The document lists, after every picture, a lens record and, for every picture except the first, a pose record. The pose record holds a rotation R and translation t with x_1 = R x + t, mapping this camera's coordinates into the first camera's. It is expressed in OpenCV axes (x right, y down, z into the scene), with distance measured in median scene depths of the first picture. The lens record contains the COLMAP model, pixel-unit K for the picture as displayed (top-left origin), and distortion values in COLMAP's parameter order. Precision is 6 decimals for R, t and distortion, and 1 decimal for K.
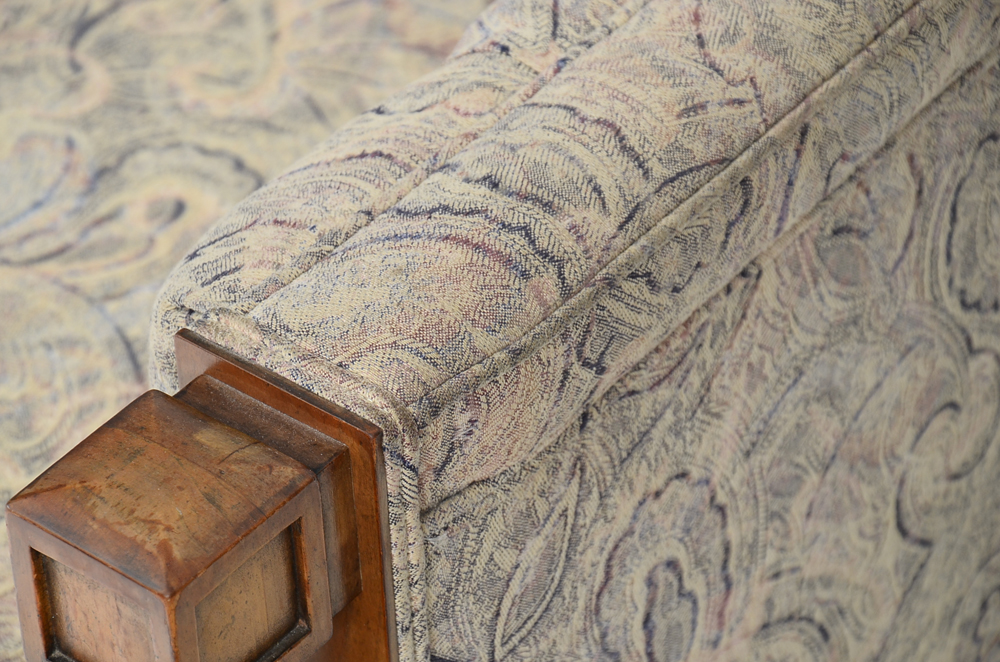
lens RADIAL K [[4254.7, 0, 500.0], [0, 4254.7, 331.0], [0, 0, 1]] dist [0.233685, 2.574594]
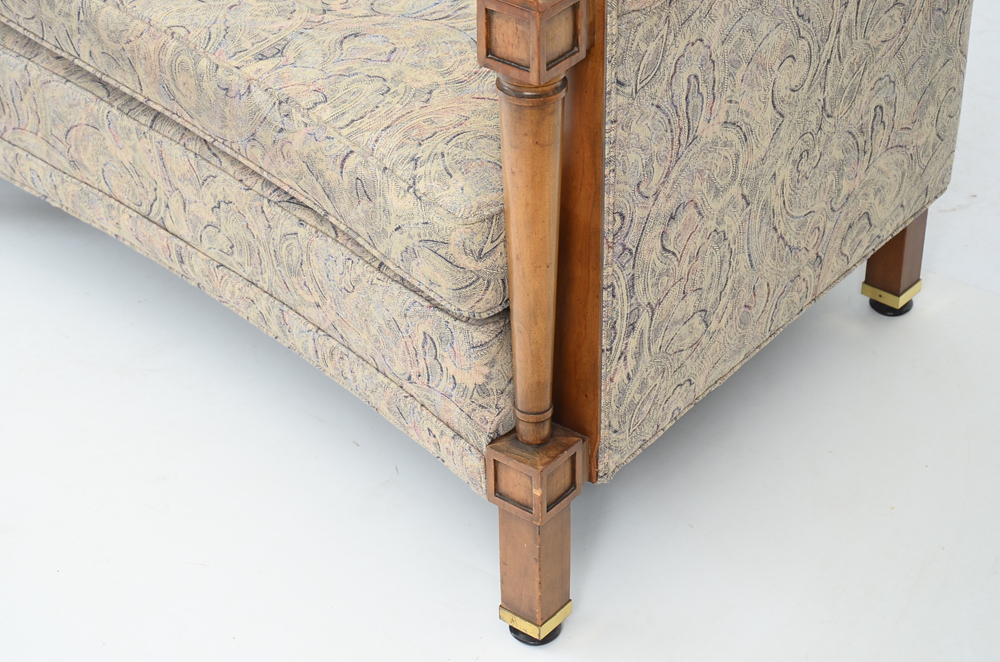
lens RADIAL K [[2281.0, 0, 500.0], [0, 2281.0, 331.0], [0, 0, 1]] dist [-0.081830, -0.315240]
pose [[0.999816, 0.012936, 0.014161, -0.101666], [-0.011592, 0.995766, -0.091188, 0.345126], [-0.015281, 0.091007, 0.995733, -0.421615]]
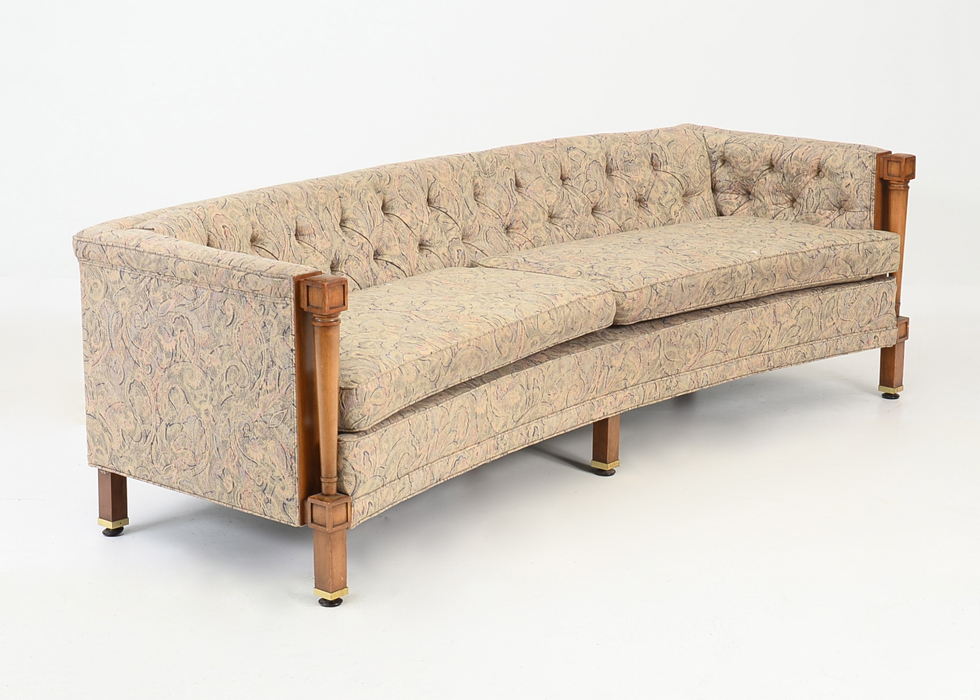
lens RADIAL K [[2210.6, 0, 490.0], [0, 2210.6, 350.0], [0, 0, 1]] dist [0.022961, 0.158585]
pose [[0.038908, -0.198440, 0.979340, -4.951278], [0.636304, 0.760604, 0.128839, -0.884024], [-0.770457, 0.618145, 0.155862, 1.217835]]
